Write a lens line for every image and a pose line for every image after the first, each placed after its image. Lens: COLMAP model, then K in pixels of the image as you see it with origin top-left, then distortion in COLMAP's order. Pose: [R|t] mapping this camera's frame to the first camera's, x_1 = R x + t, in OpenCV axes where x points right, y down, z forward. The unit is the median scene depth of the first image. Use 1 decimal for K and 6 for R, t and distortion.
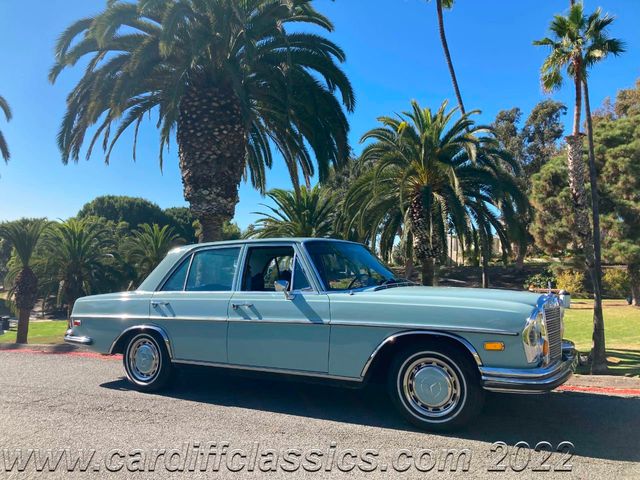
lens RADIAL K [[521.7, 0, 314.4], [0, 521.7, 243.0], [0, 0, 1]] dist [0.052236, -0.072969]
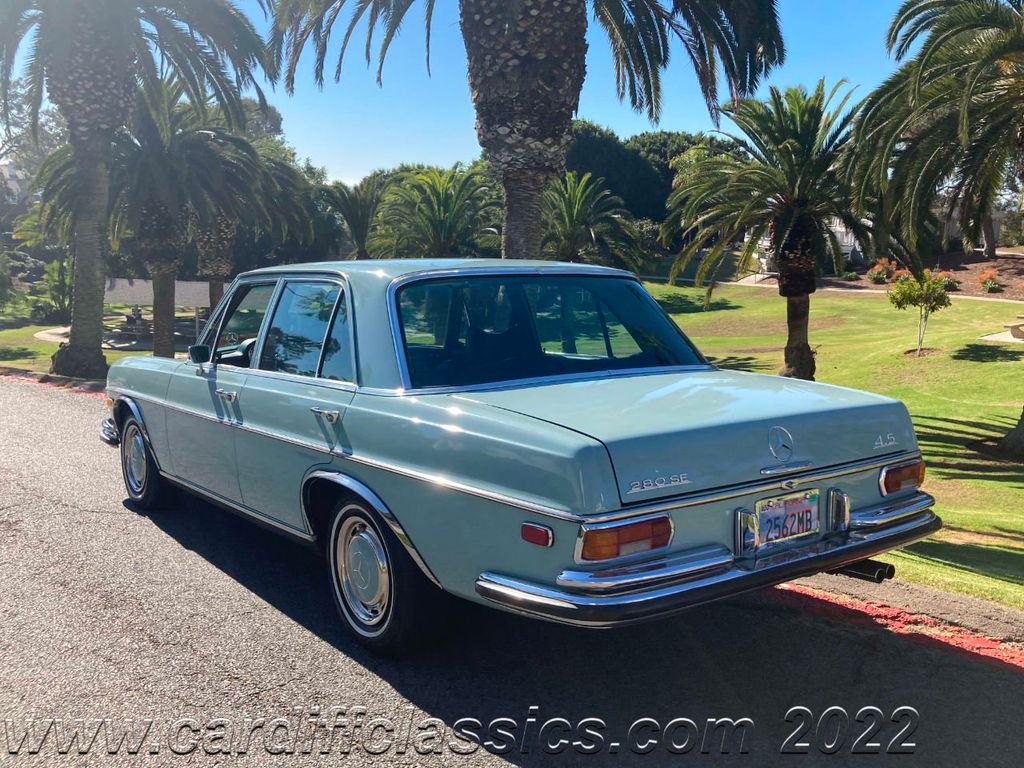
lens RADIAL K [[964.0, 0, 526.4], [0, 964.0, 383.8], [0, 0, 1]] dist [0.019169, -0.005178]
pose [[0.913548, 0.053491, -0.403198, 0.165203], [0.025472, 0.981844, 0.187972, -0.017516], [0.405932, -0.181992, 0.895599, 0.032585]]
